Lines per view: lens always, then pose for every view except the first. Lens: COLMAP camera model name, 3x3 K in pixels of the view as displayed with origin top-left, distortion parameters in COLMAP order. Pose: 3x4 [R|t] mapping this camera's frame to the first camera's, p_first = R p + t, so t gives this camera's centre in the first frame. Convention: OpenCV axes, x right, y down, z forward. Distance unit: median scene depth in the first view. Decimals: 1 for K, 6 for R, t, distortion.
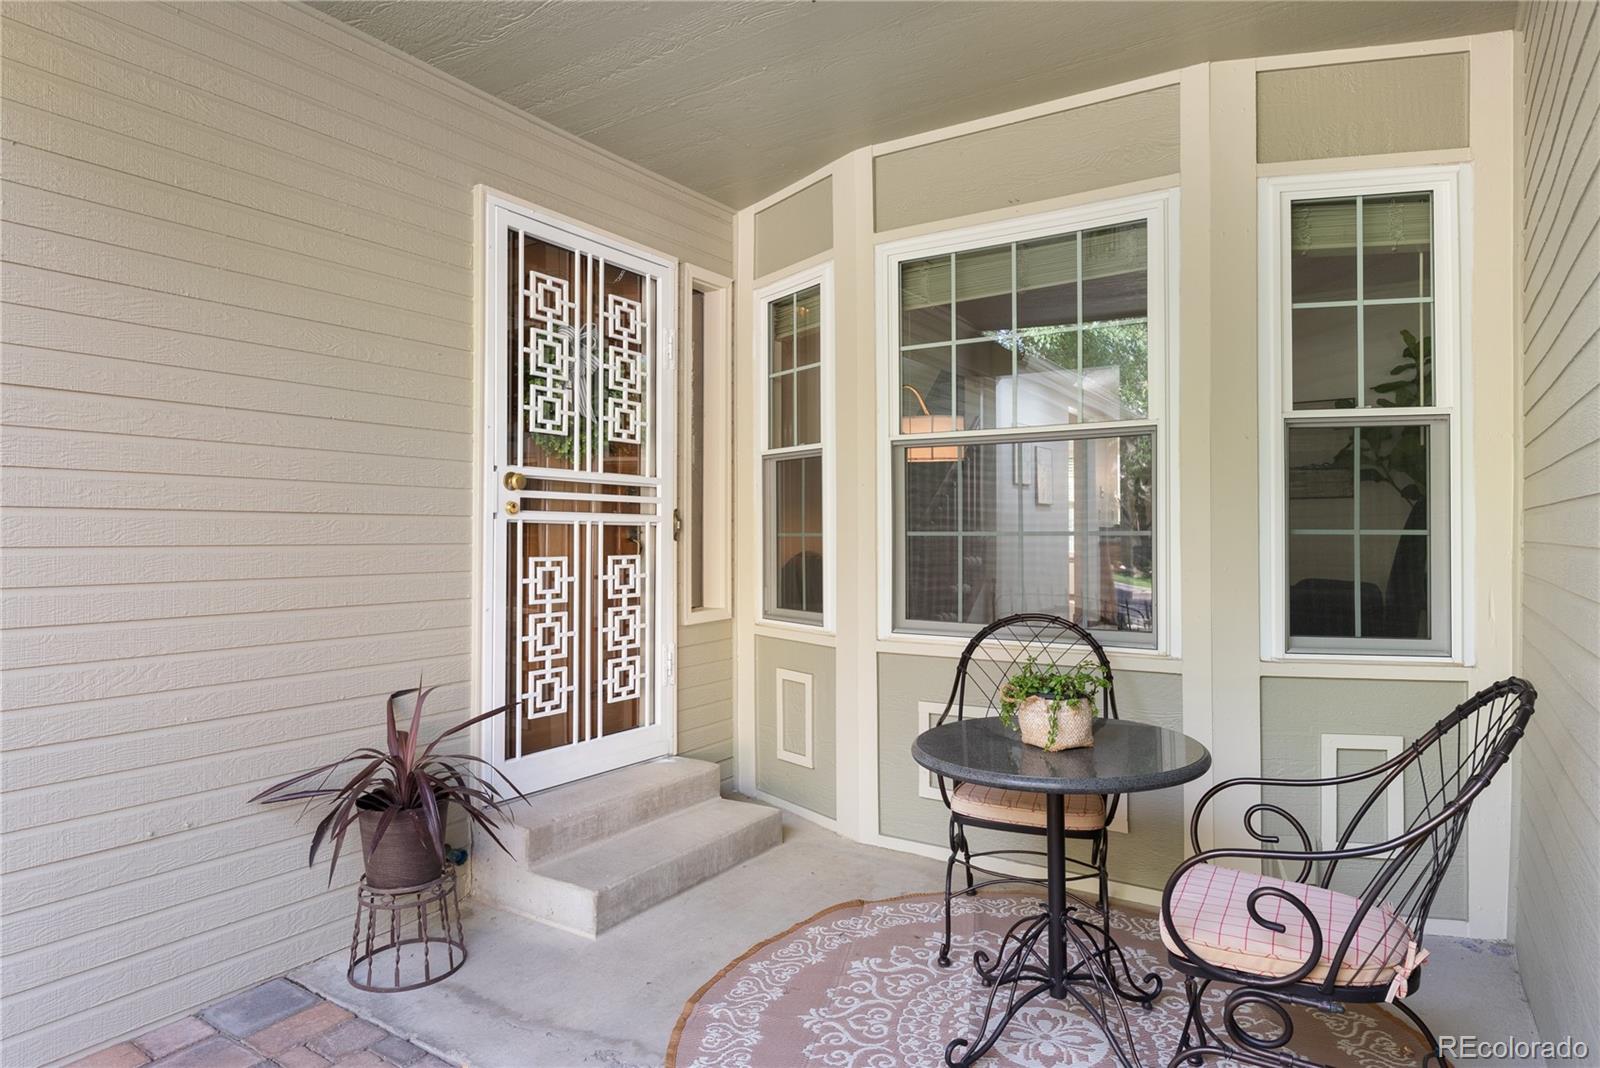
lens RADIAL K [[943.5, 0, 797.4], [0, 943.5, 520.7], [0, 0, 1]] dist [0.005116, 0.001546]
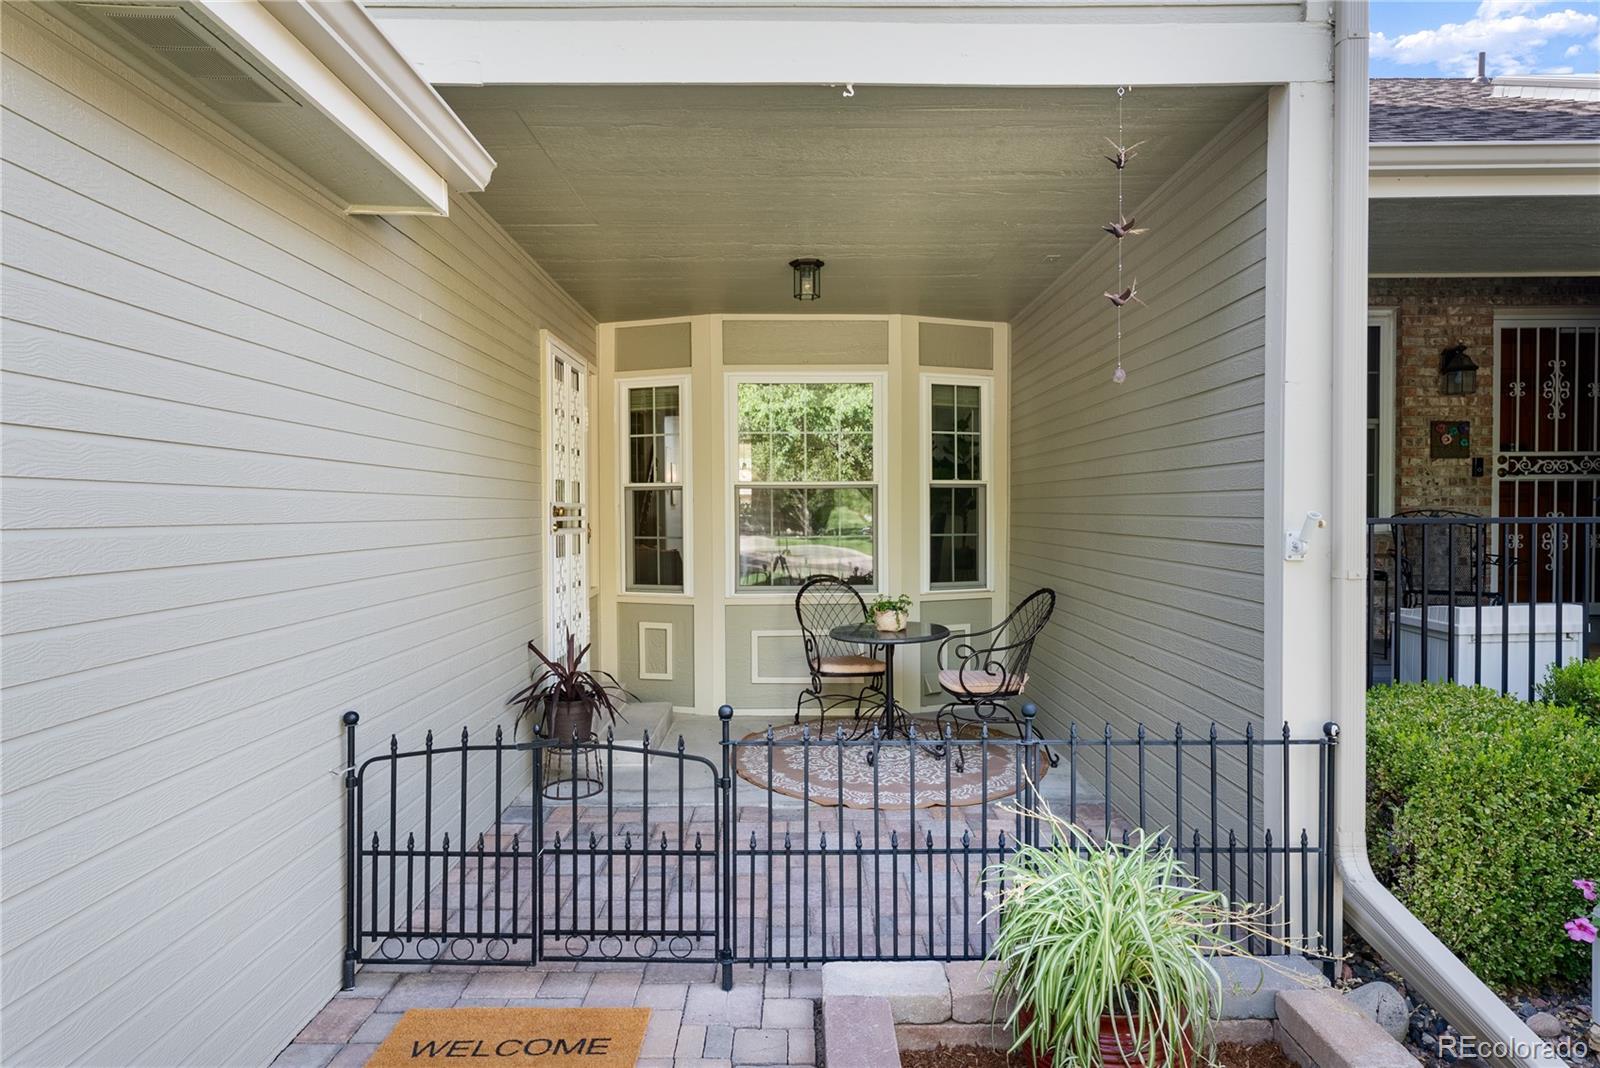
lens RADIAL K [[963.2, 0, 797.2], [0, 963.2, 507.1], [0, 0, 1]] dist [0.003850, 0.000394]
pose [[0.830339, -0.005778, 0.557228, -0.978803], [-0.001747, 0.999914, 0.012972, -0.080928], [-0.557256, -0.011745, 0.830258, -0.680947]]
